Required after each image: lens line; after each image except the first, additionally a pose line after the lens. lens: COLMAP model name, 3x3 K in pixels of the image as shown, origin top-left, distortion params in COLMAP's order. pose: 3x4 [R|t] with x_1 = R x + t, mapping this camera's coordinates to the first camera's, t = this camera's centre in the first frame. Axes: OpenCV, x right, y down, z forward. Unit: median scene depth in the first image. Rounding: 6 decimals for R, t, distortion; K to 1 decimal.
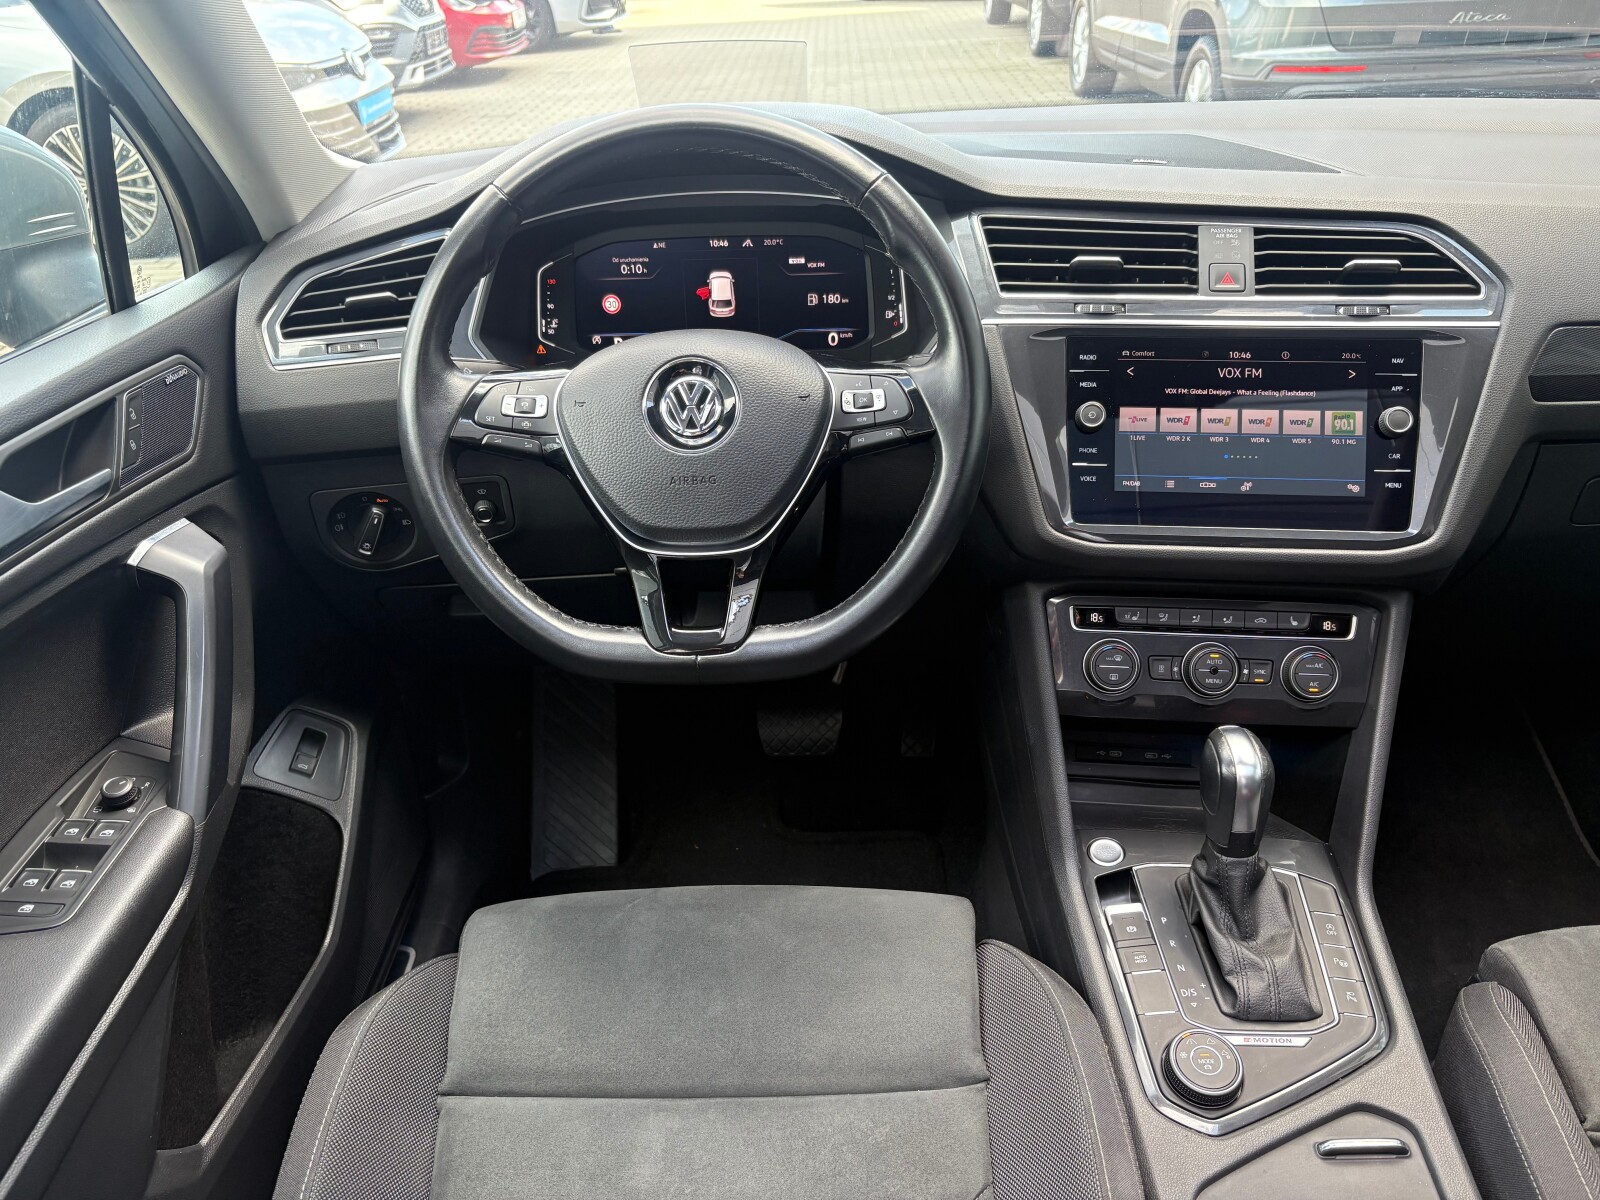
lens RADIAL K [[1234.4, 0, 793.3], [0, 1234.4, 605.6], [0, 0, 1]] dist [0.035301, -0.037094]
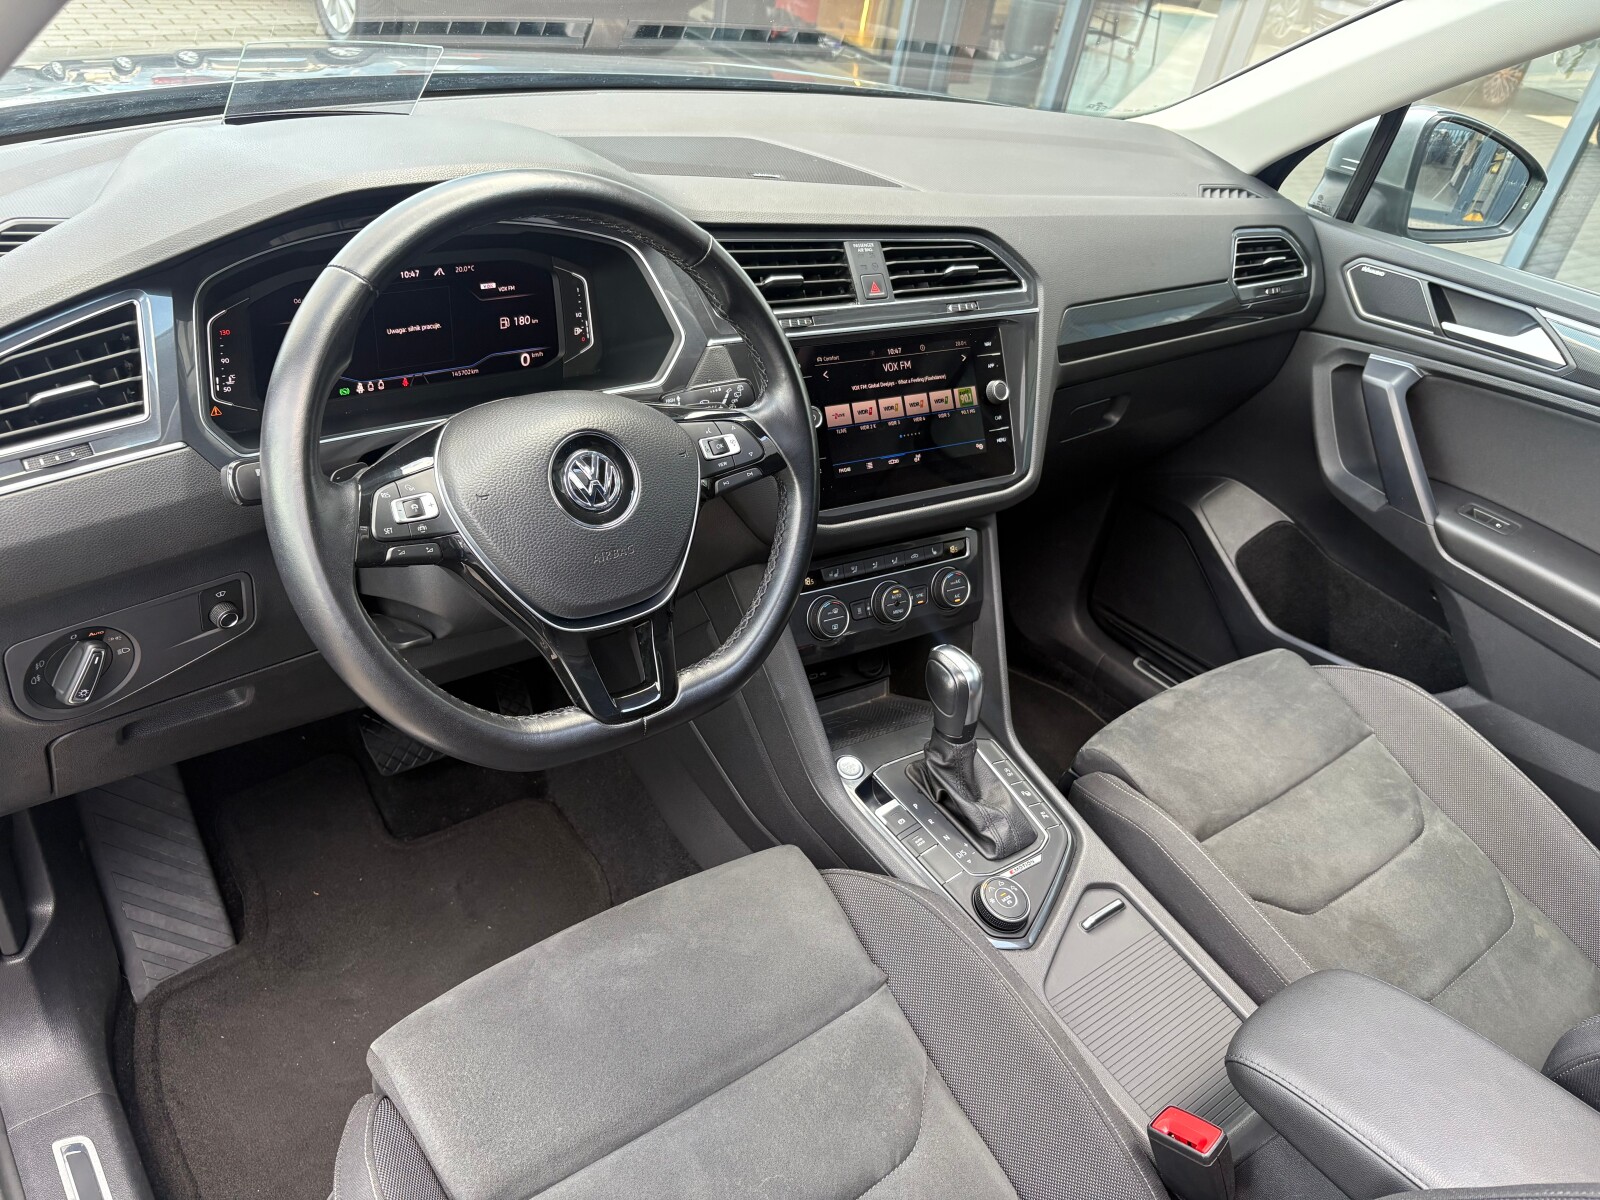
lens RADIAL K [[1234.4, 0, 806.7], [0, 1234.4, 607.8], [0, 0, 1]] dist [0.035301, -0.037094]
pose [[0.764849, -0.232686, 0.600719, -0.496362], [0.163930, 0.972093, 0.167817, -0.173409], [-0.623003, -0.029878, 0.781649, 0.090631]]
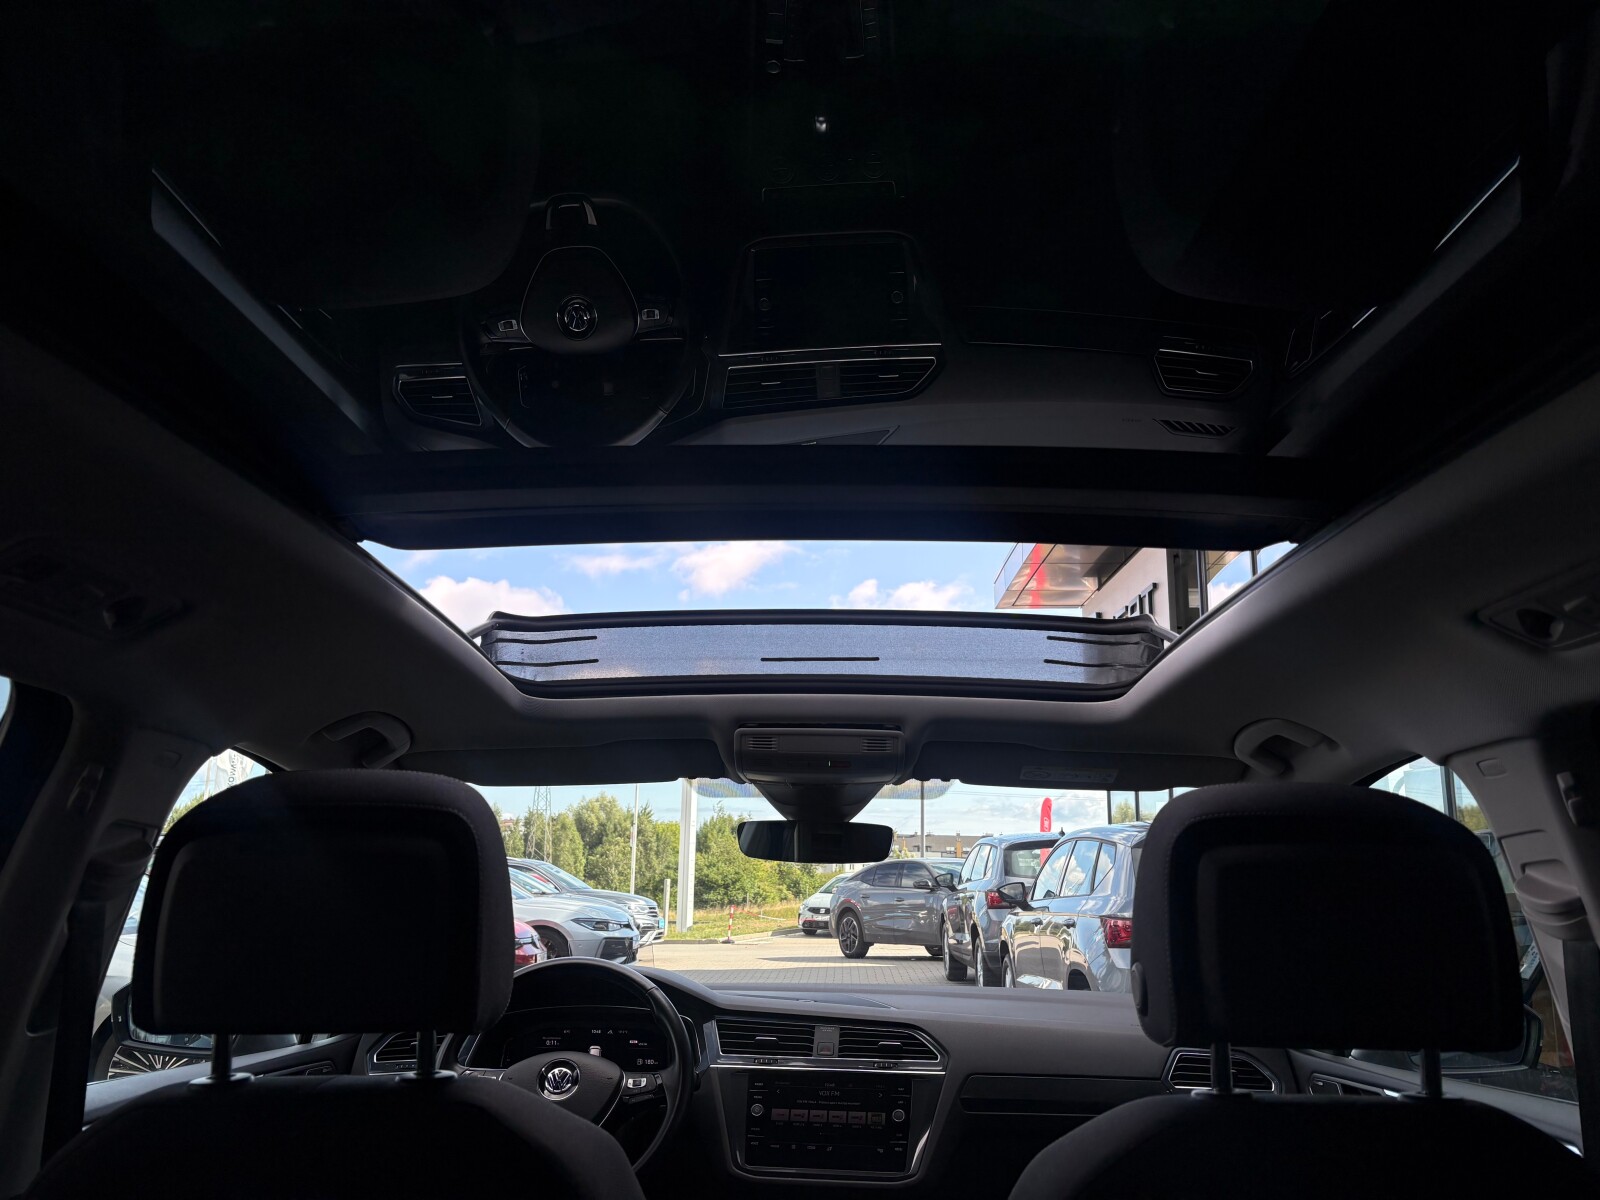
lens RADIAL K [[1234.4, 0, 800.1], [0, 1234.4, 600.5], [0, 0, 1]] dist [0.035301, -0.037094]
pose [[0.999312, 0.035307, -0.011391, 0.303806], [-0.033815, 0.740540, -0.671161, 0.600392], [-0.015261, 0.671084, 0.741224, -1.105792]]
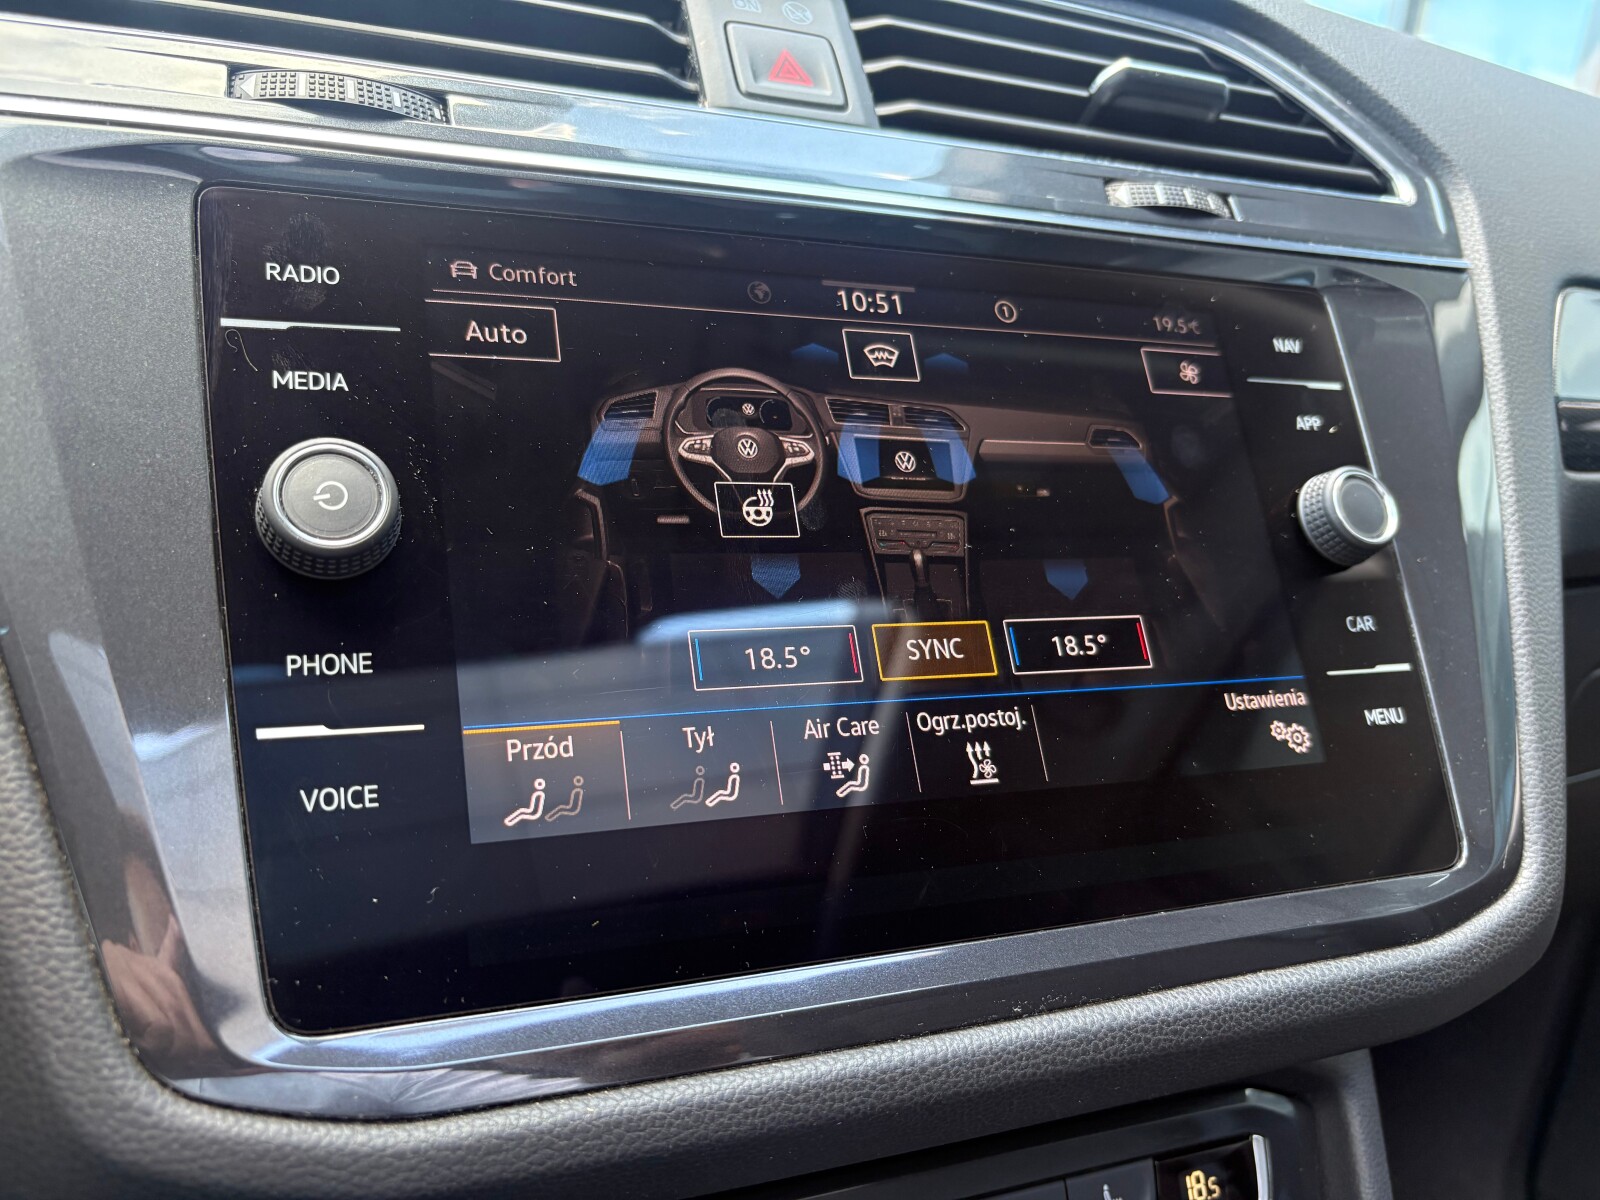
lens RADIAL K [[1234.4, 0, 802.1], [0, 1234.4, 596.5], [0, 0, 1]] dist [0.035301, -0.037094]
pose [[0.874630, -0.029215, 0.483910, 0.207010], [0.143356, 0.969128, -0.200597, -0.082668], [-0.463110, 0.244819, 0.851817, 0.779617]]
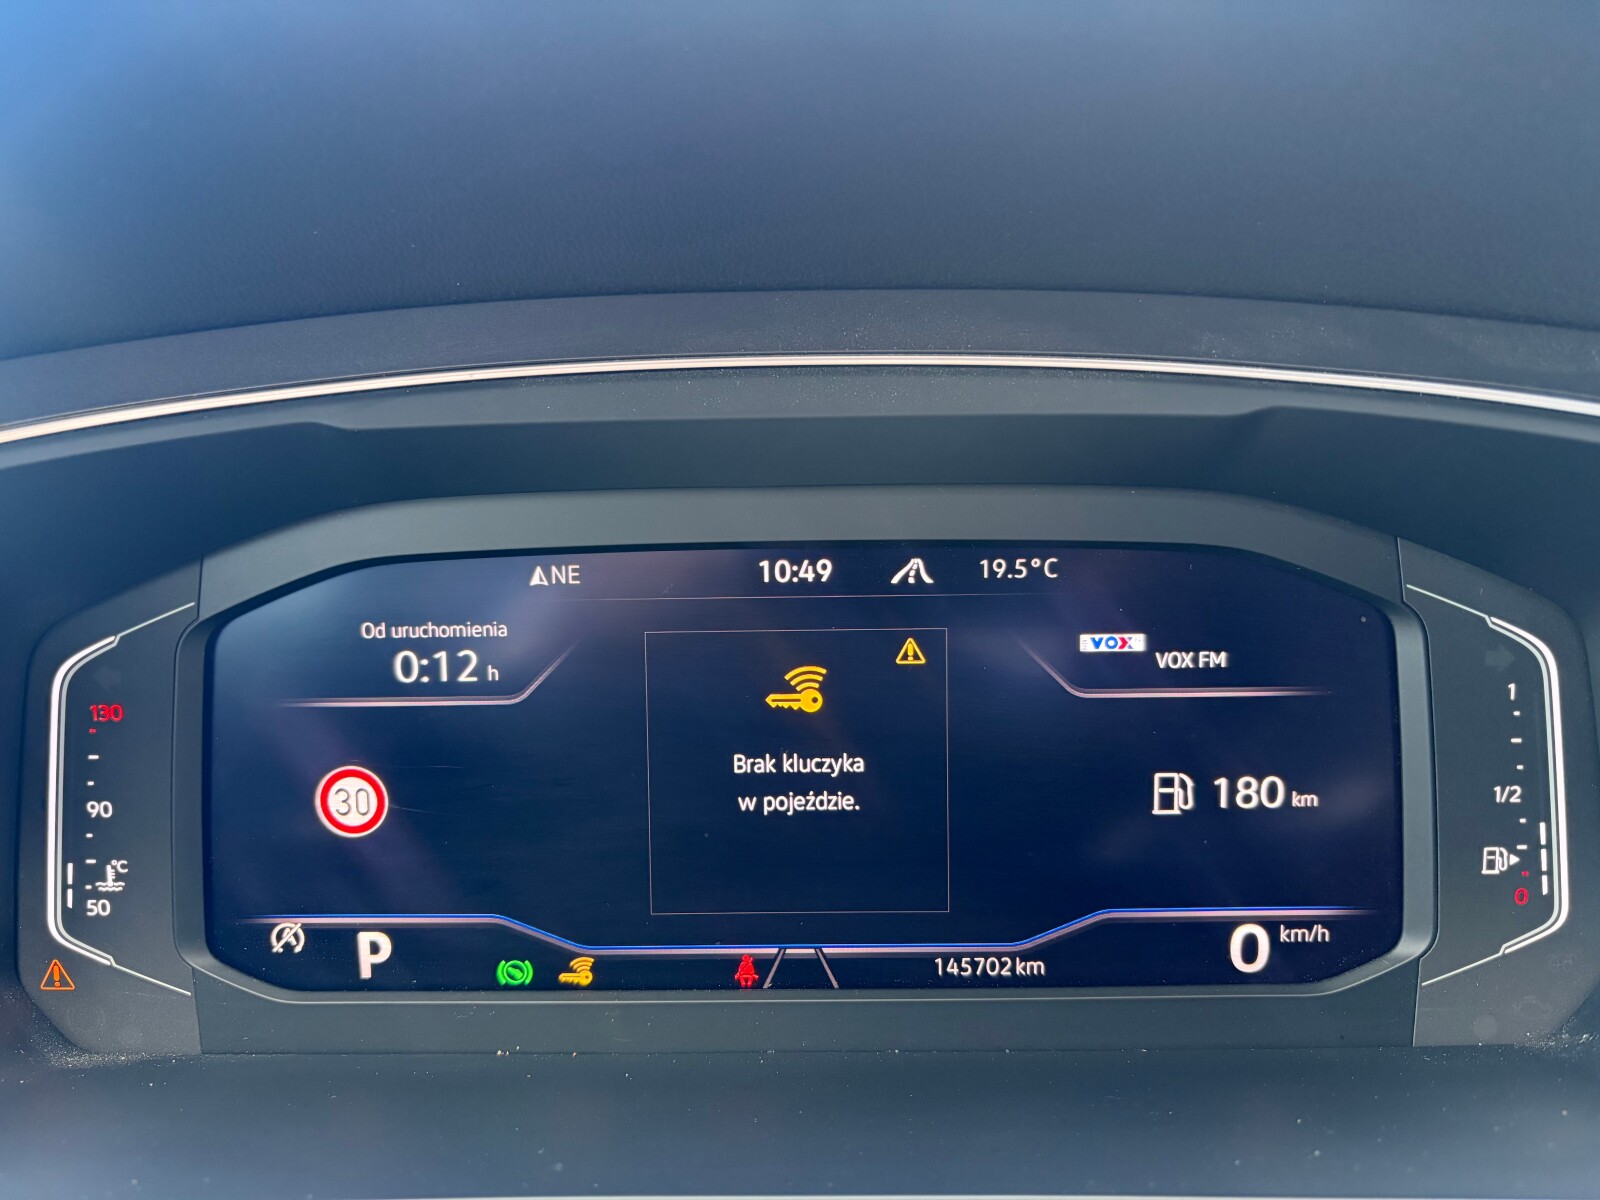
lens RADIAL K [[1234.4, 0, 811.4], [0, 1234.4, 605.9], [0, 0, 1]] dist [0.035301, -0.037094]
pose [[0.999900, 0.014064, -0.001139, -0.063327], [-0.013891, 0.966968, -0.254518, -0.247261], [-0.002478, 0.254508, 0.967067, 0.845439]]
